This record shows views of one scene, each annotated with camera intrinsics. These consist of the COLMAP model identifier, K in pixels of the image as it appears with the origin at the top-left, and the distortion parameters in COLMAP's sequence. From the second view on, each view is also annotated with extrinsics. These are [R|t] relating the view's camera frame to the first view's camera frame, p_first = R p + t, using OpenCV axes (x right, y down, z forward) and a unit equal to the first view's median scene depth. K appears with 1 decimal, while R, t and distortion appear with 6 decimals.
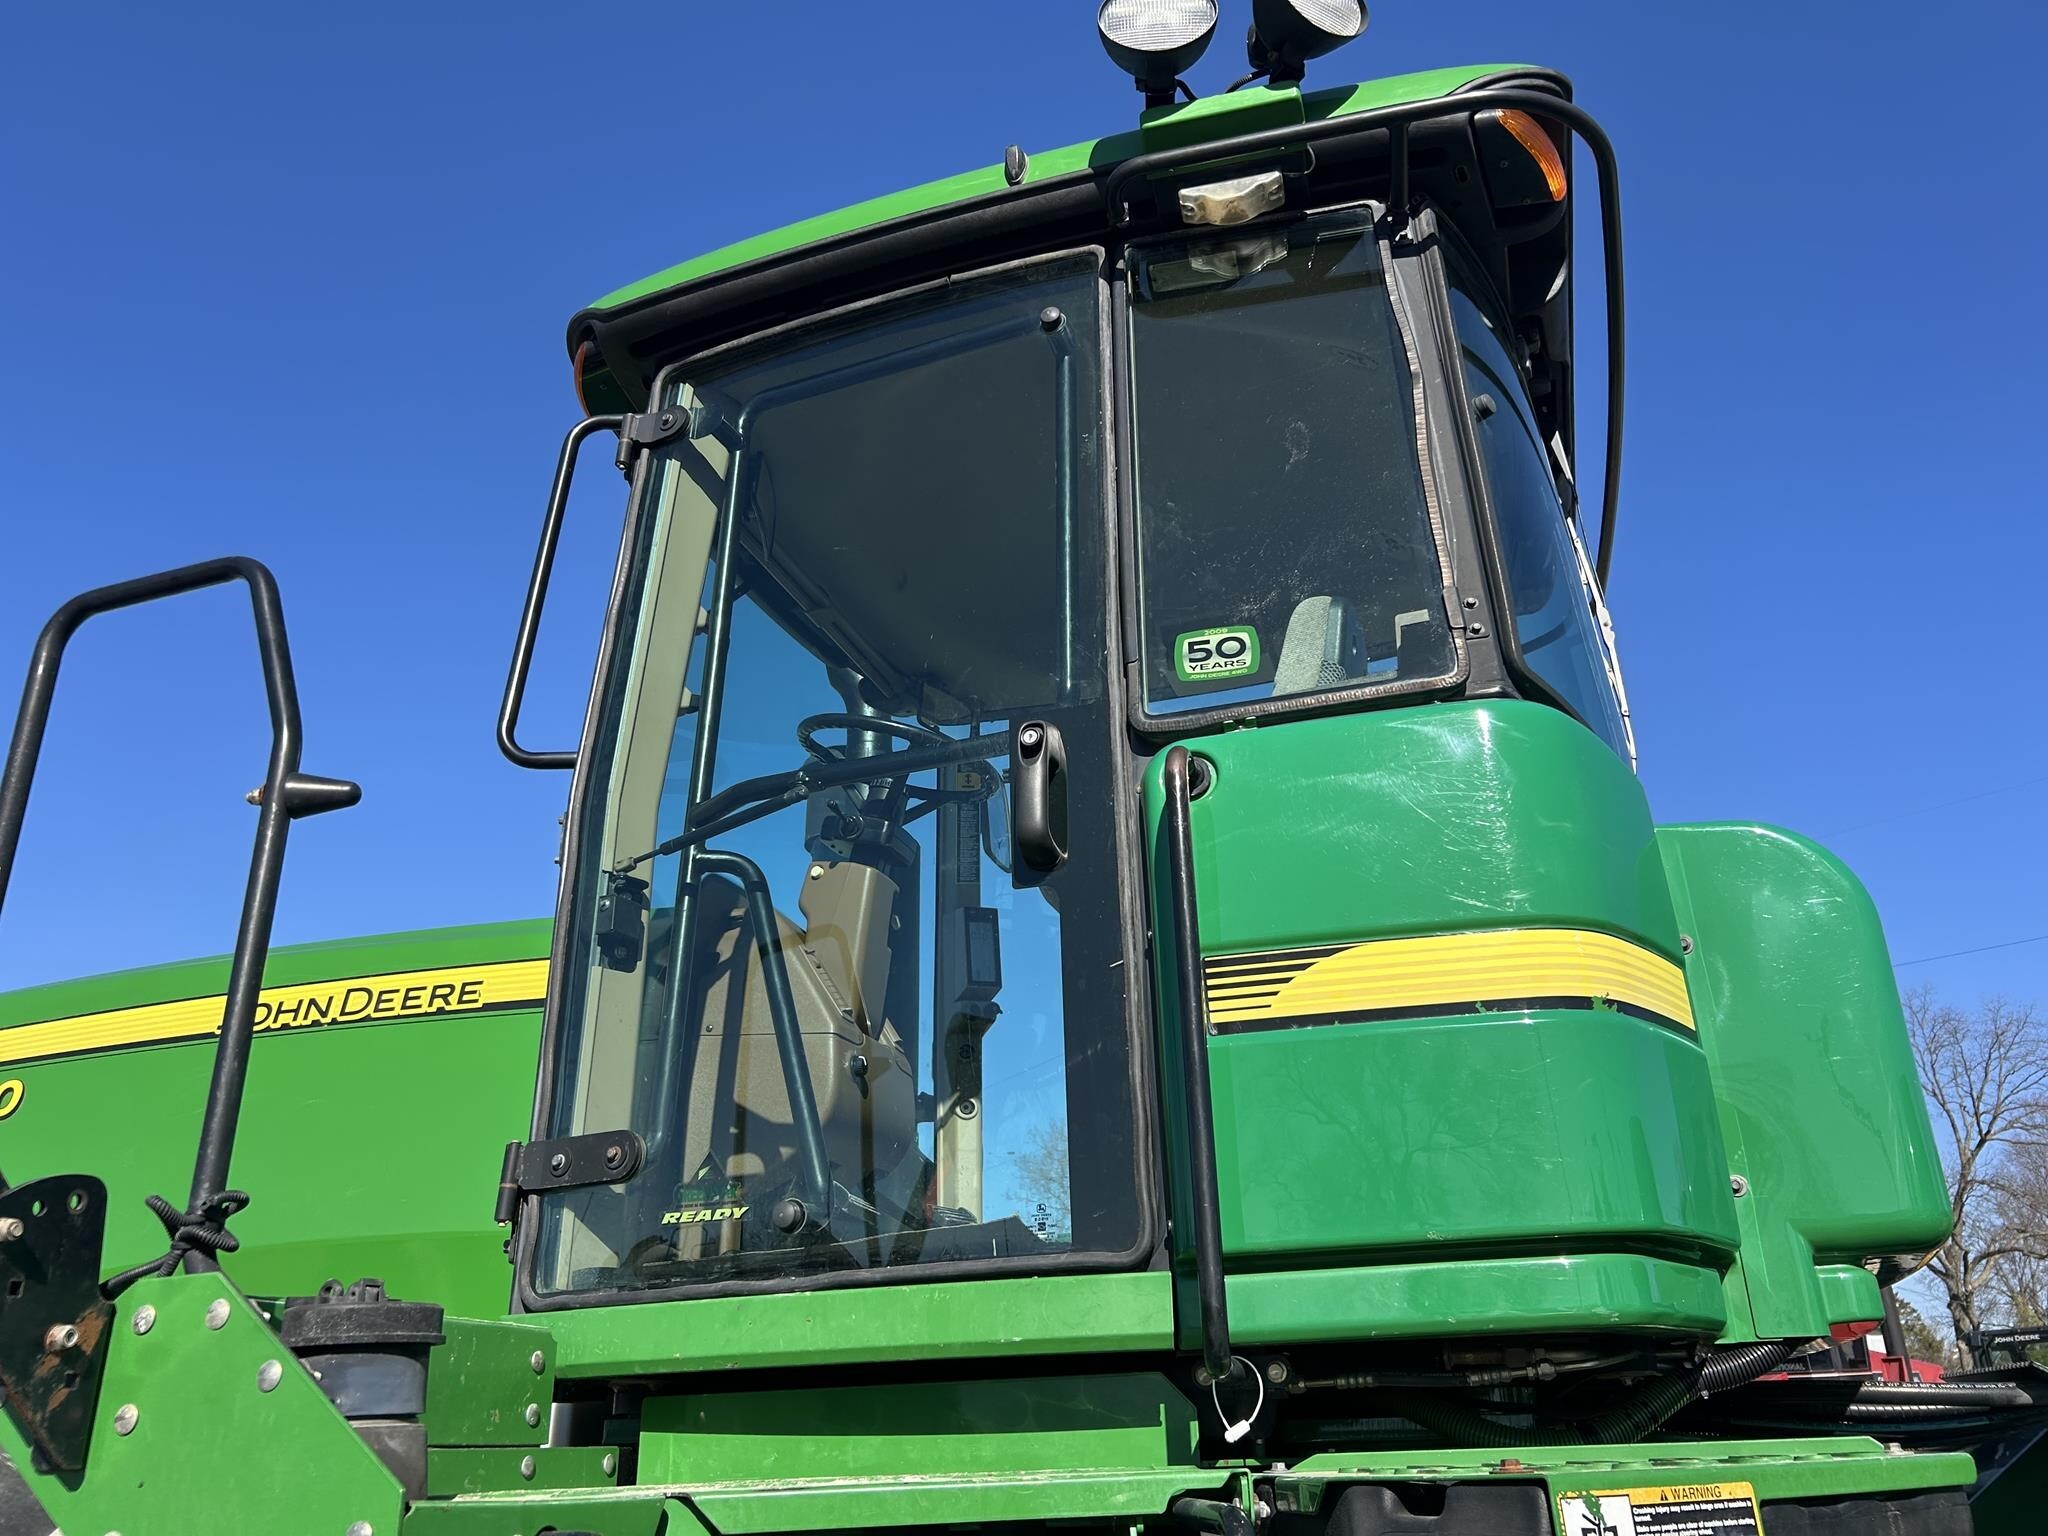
lens RADIAL K [[1571.8, 0, 1040.1], [0, 1571.8, 756.8], [0, 0, 1]] dist [0.012292, 0.001552]
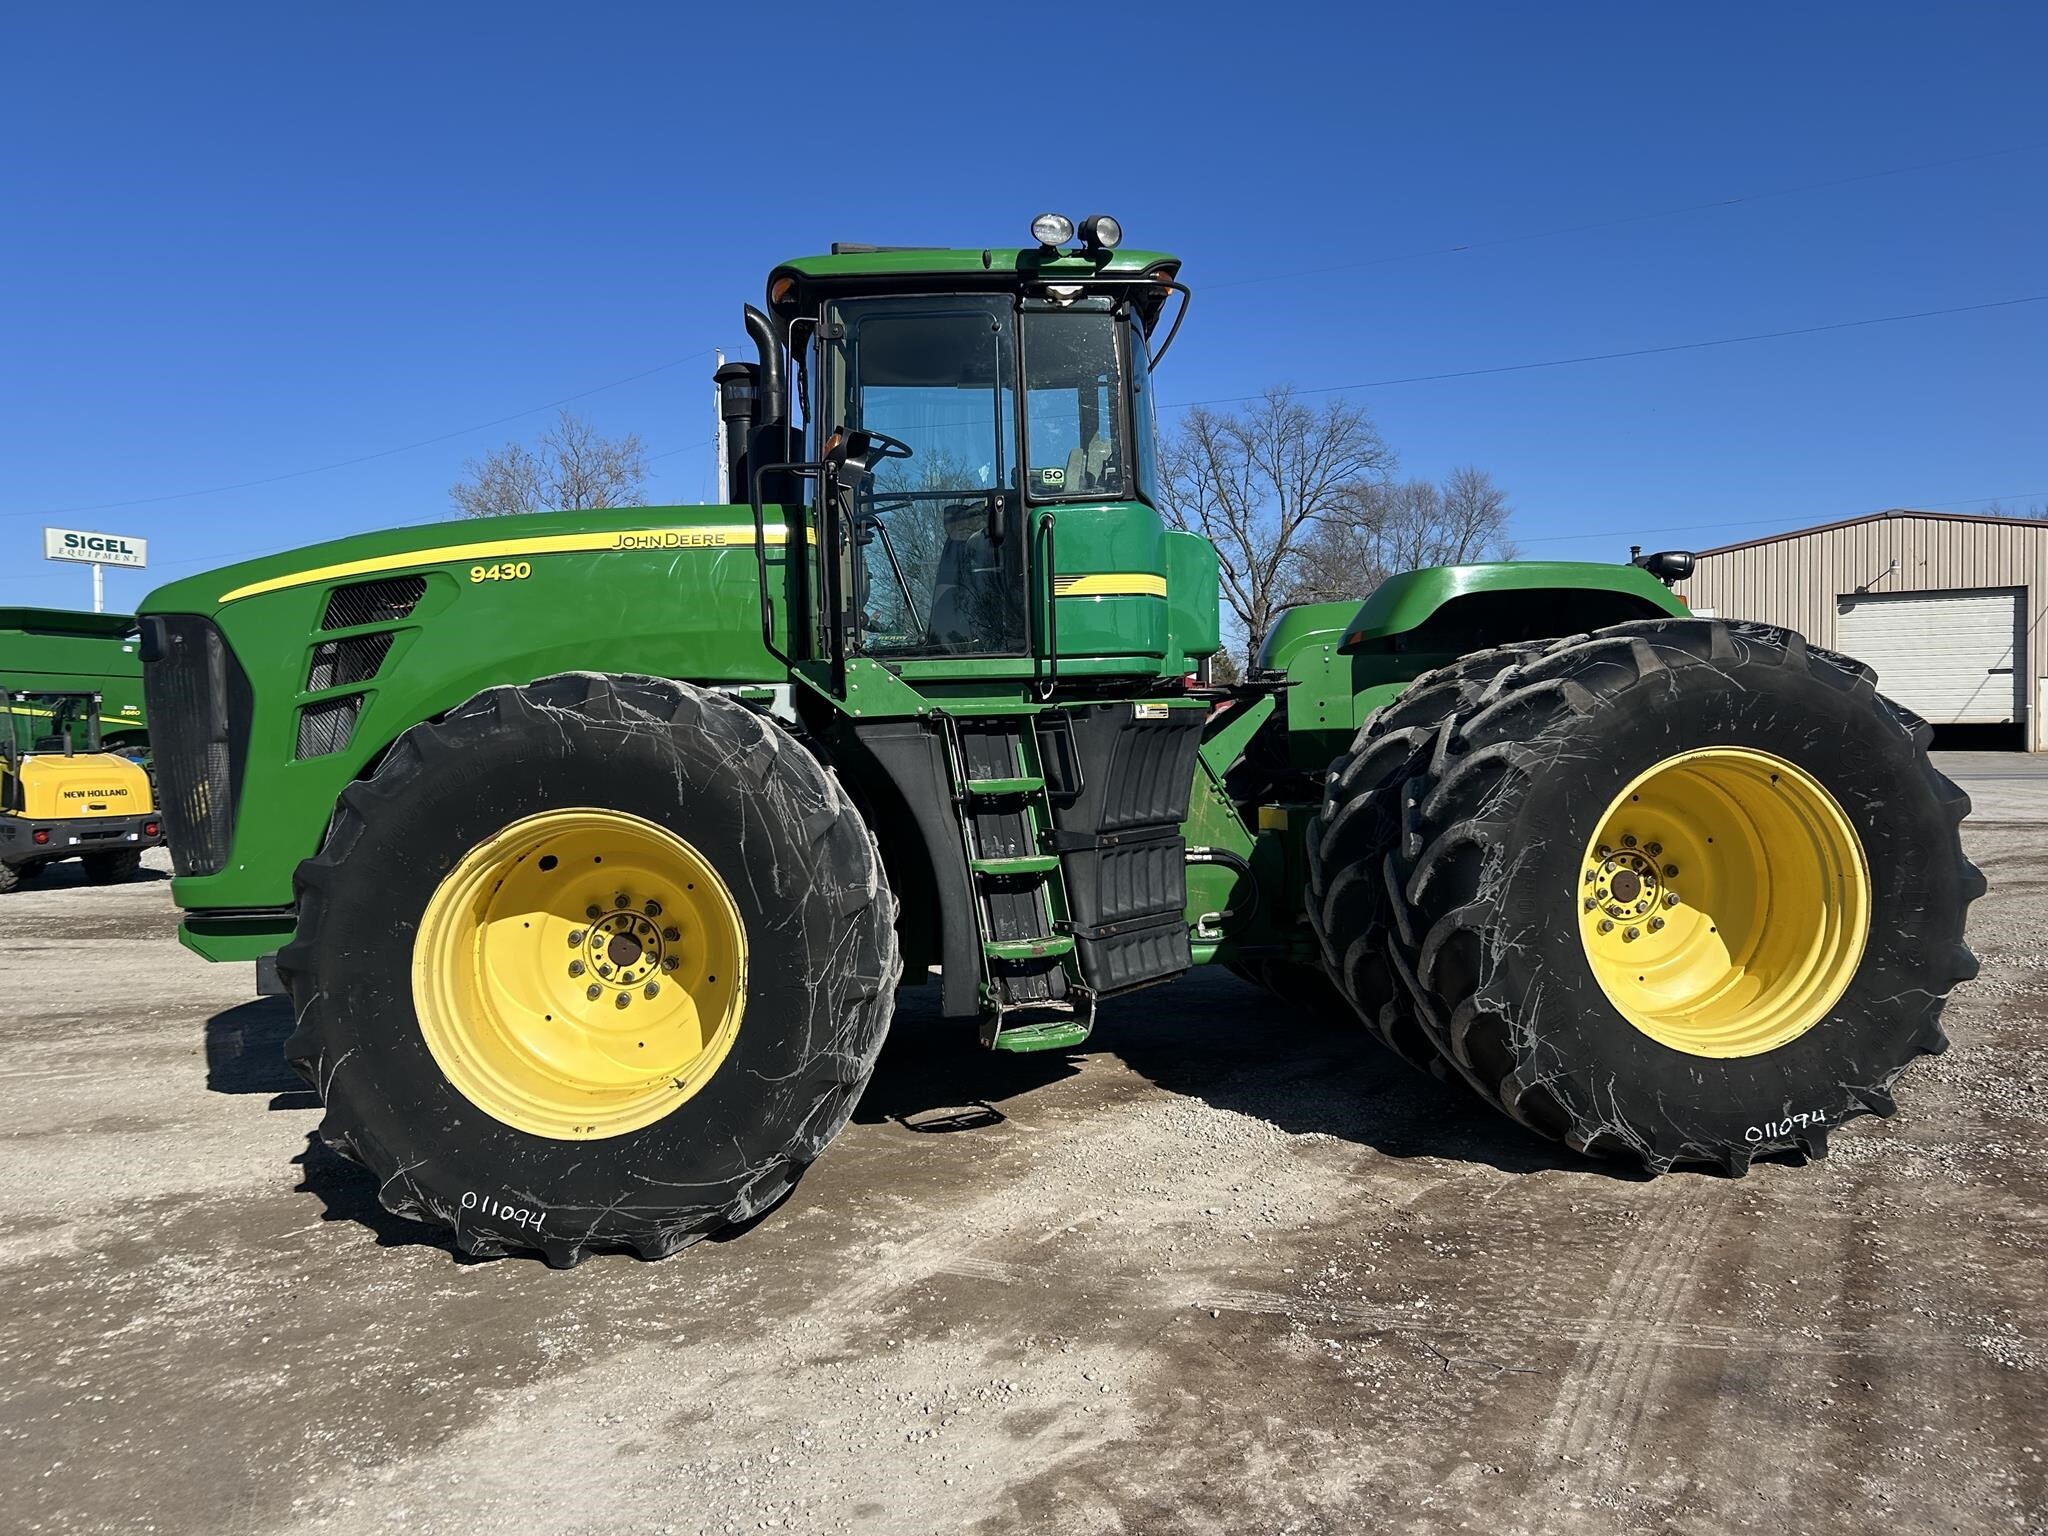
lens RADIAL K [[1534.4, 0, 1011.5], [0, 1534.4, 767.2], [0, 0, 1]] dist [0.047505, -0.046916]
pose [[0.941611, -0.003680, 0.336682, -1.021244], [-0.135321, 0.911492, 0.388421, -0.729351], [-0.308312, -0.411301, 0.857773, -1.915989]]
